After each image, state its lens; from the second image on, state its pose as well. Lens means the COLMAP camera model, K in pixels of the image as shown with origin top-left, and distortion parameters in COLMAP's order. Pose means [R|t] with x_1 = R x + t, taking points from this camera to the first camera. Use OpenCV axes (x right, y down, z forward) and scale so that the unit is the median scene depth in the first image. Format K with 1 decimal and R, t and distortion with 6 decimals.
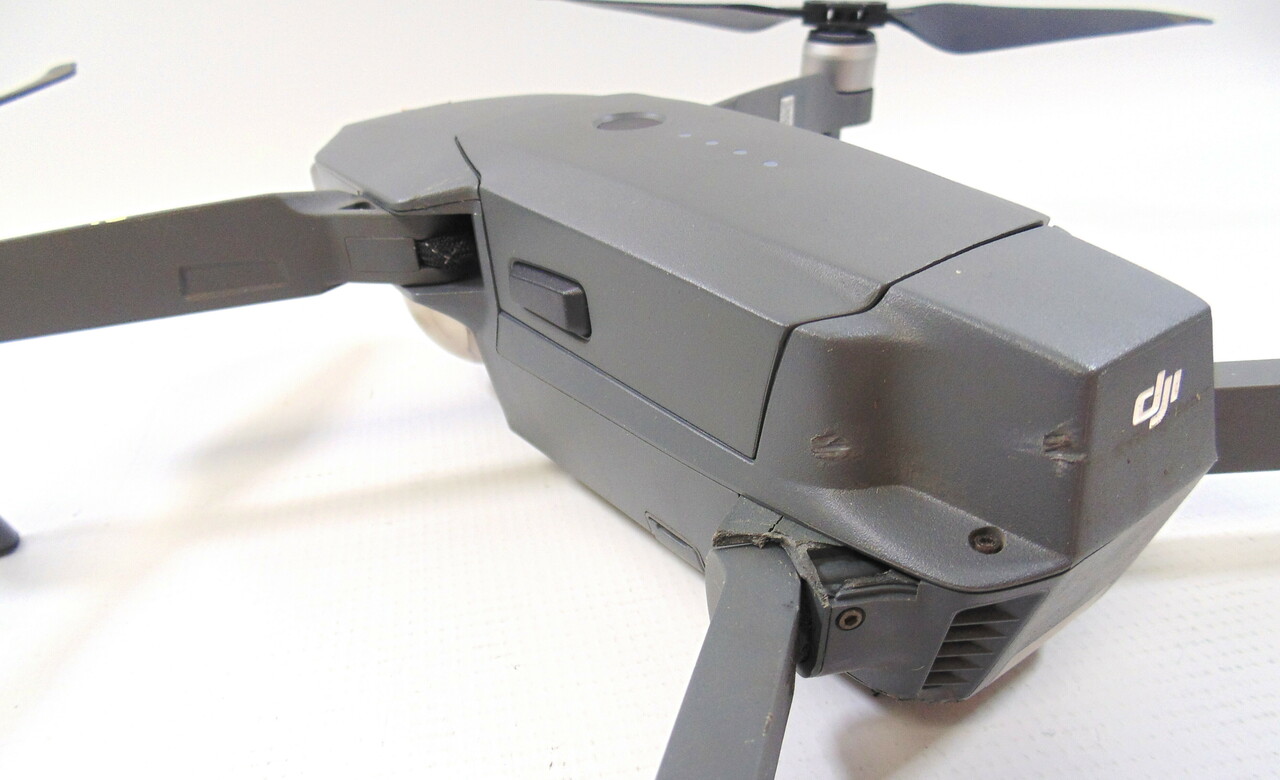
lens RADIAL K [[826.9, 0, 640.0], [0, 826.9, 390.0], [0, 0, 1]] dist [-0.006978, -0.002969]
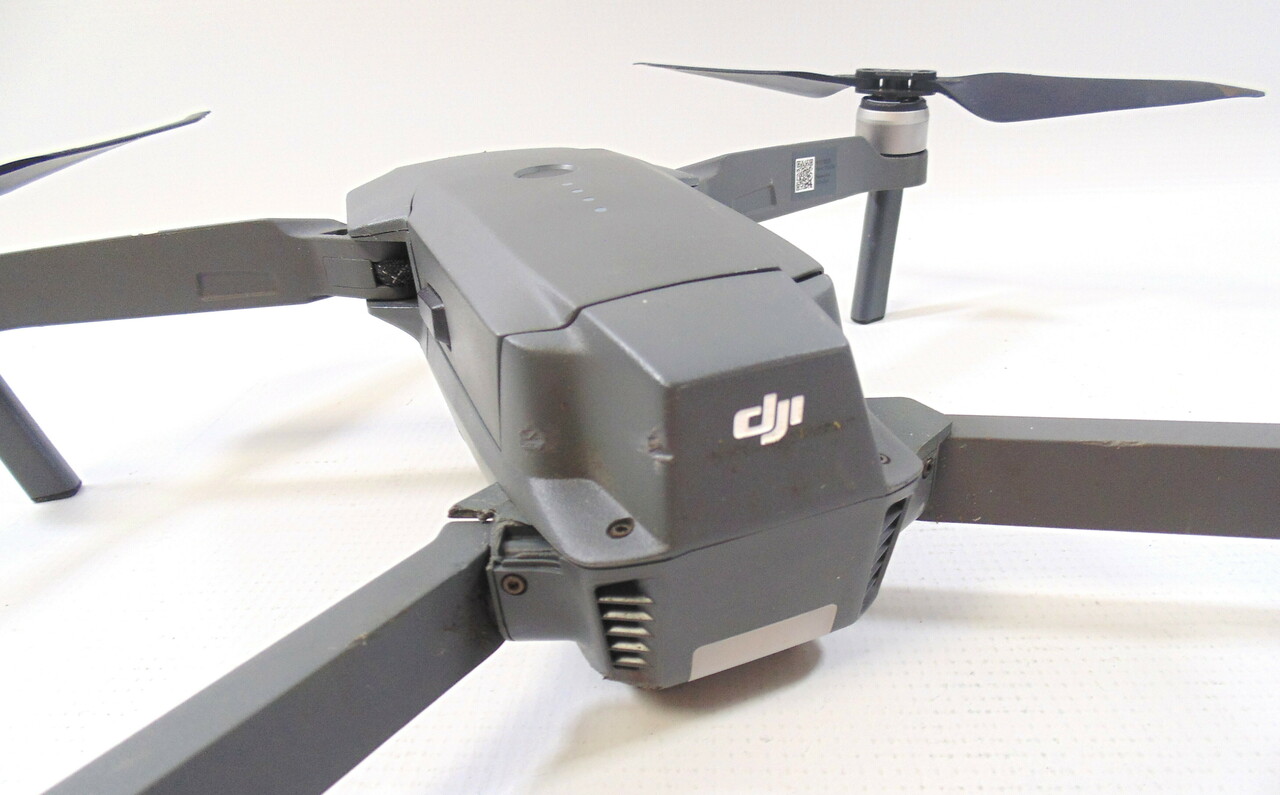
lens RADIAL K [[809.7, 0, 640.1], [0, 809.7, 364.6], [0, 0, 1]] dist [0.002943, 0.001259]
pose [[0.980875, 0.077651, -0.178478, 0.330468], [-0.092530, 0.992759, -0.076601, 0.019979], [0.171237, 0.091651, 0.980958, -0.071836]]
